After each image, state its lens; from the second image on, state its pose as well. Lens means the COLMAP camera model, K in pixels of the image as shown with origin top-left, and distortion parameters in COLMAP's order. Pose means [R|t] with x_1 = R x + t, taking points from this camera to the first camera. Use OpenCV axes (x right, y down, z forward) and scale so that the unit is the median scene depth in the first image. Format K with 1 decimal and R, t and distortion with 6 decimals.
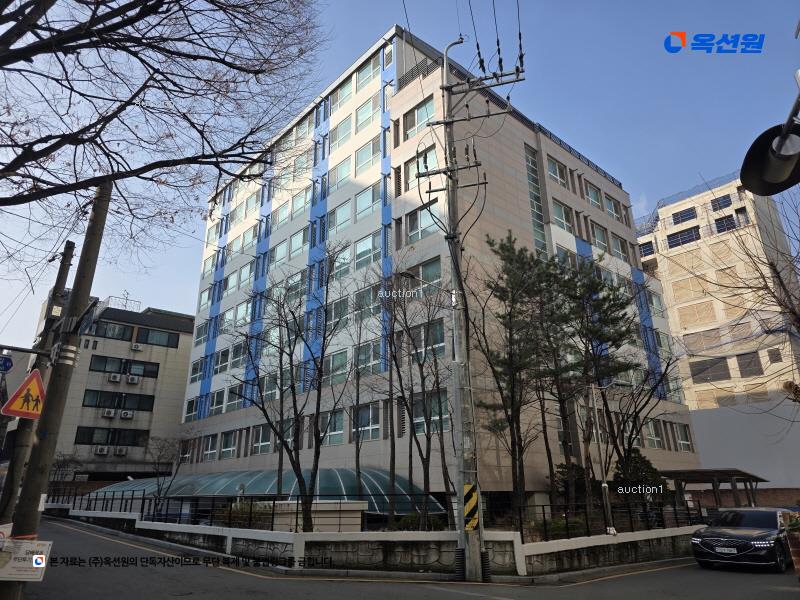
lens RADIAL K [[527.5, 0, 399.7], [0, 527.5, 291.9], [0, 0, 1]] dist [0.080555, -0.077816]
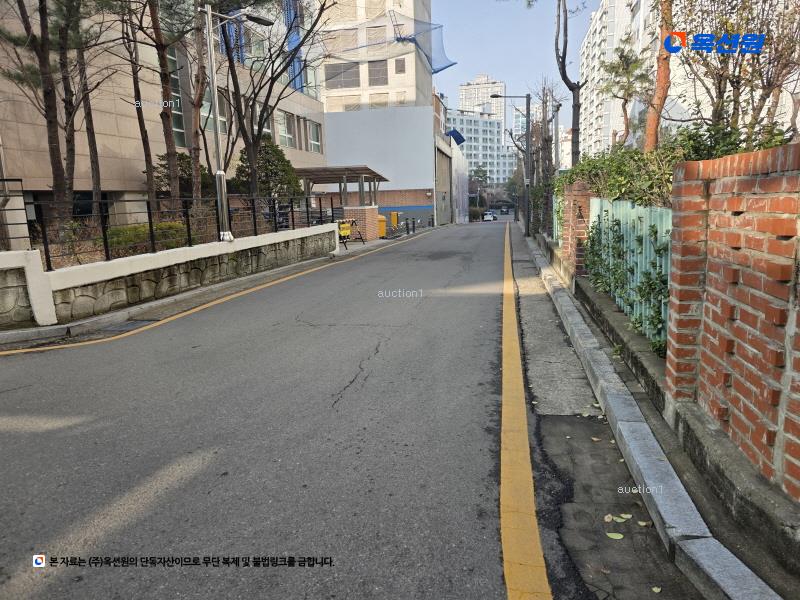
lens RADIAL K [[527.5, 0, 399.7], [0, 527.5, 291.9], [0, 0, 1]] dist [0.080555, -0.077816]
pose [[0.798814, -0.121419, 0.589198, 0.123786], [-0.188125, 0.879878, 0.436375, 0.128899], [-0.571406, -0.459425, 0.680017, 0.288636]]
